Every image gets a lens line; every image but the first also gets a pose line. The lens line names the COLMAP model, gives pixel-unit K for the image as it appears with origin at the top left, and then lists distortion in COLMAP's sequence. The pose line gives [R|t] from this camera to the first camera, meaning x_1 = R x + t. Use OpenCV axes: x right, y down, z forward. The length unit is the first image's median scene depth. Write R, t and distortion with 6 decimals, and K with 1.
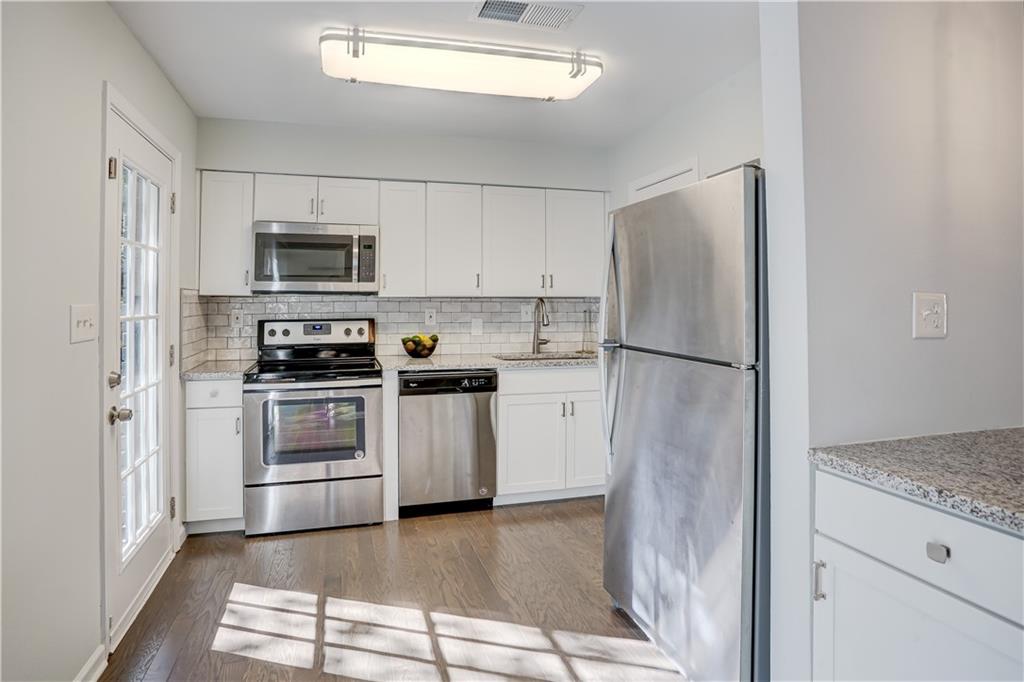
lens RADIAL K [[556.6, 0, 491.7], [0, 556.6, 284.7], [0, 0, 1]] dist [-0.066993, 0.002354]
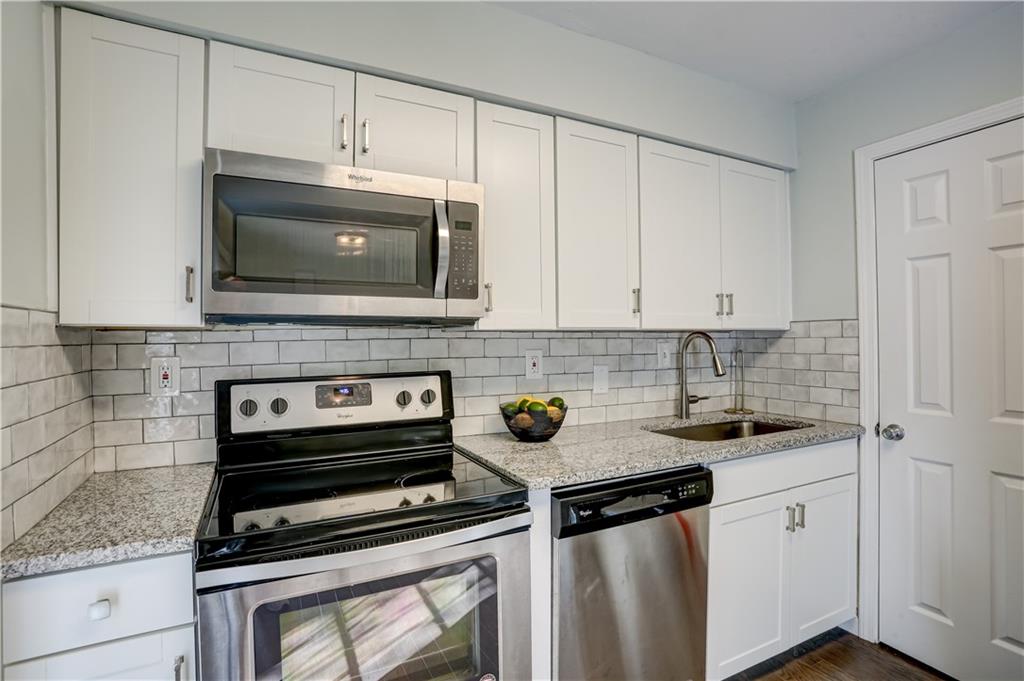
lens RADIAL K [[500.5, 0, 508.4], [0, 500.5, 341.2], [0, 0, 1]] dist [-0.072668, 0.031375]
pose [[0.981228, -0.006913, 0.192726, -0.267150], [-0.000131, 0.999333, 0.036509, 0.016613], [-0.192850, -0.035849, 0.980573, 0.560909]]
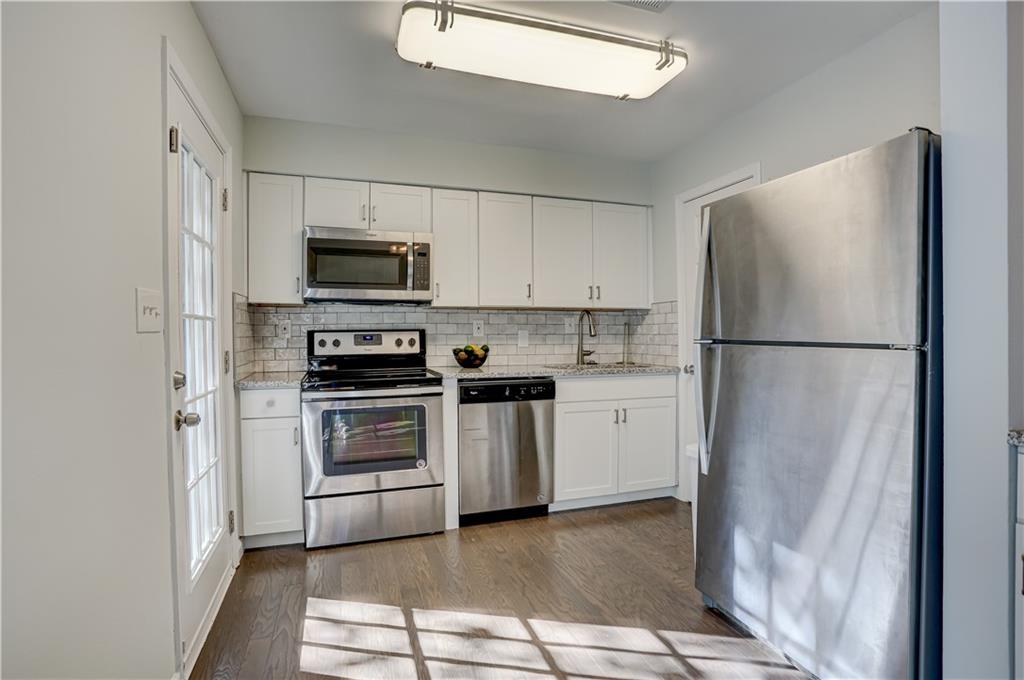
lens RADIAL K [[505.8, 0, 512.0], [0, 505.8, 340.0], [0, 0, 1]] dist [-0.070544, -0.000075]
pose [[0.998284, -0.003857, 0.058436, -0.116542], [0.001270, 0.999019, 0.044258, 0.043748], [-0.058549, -0.044108, 0.997310, 0.095728]]
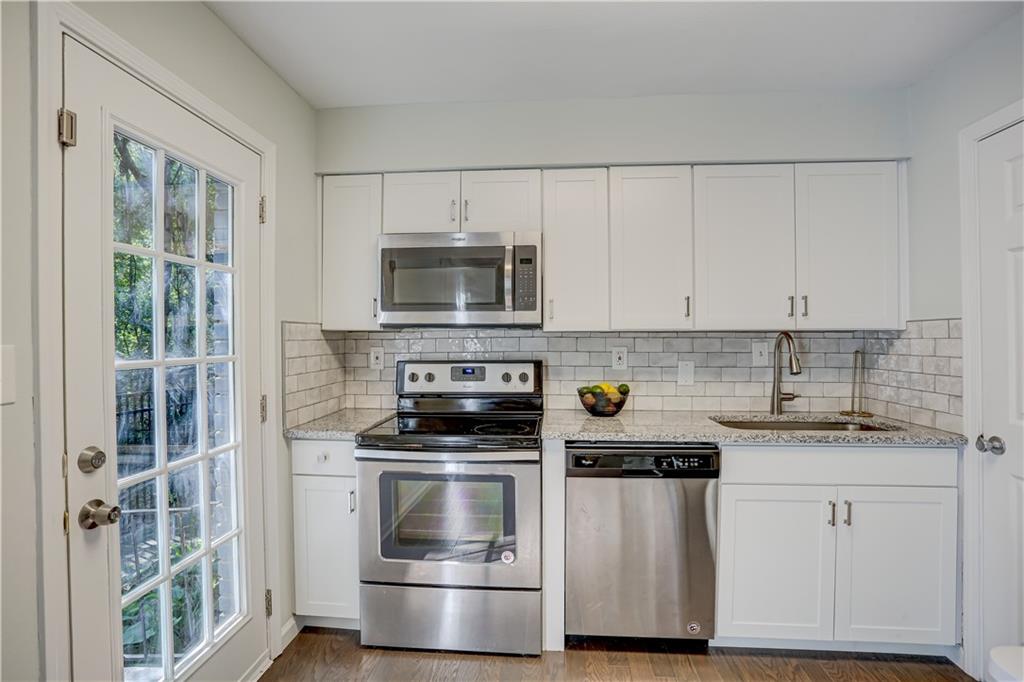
lens RADIAL K [[500.5, 0, 508.4], [0, 500.5, 341.7], [0, 0, 1]] dist [-0.072668, 0.031375]
pose [[0.935174, 0.002257, -0.354181, -0.016259], [0.012308, 0.999169, 0.038864, 0.010213], [0.353974, -0.040704, 0.934369, 0.384328]]
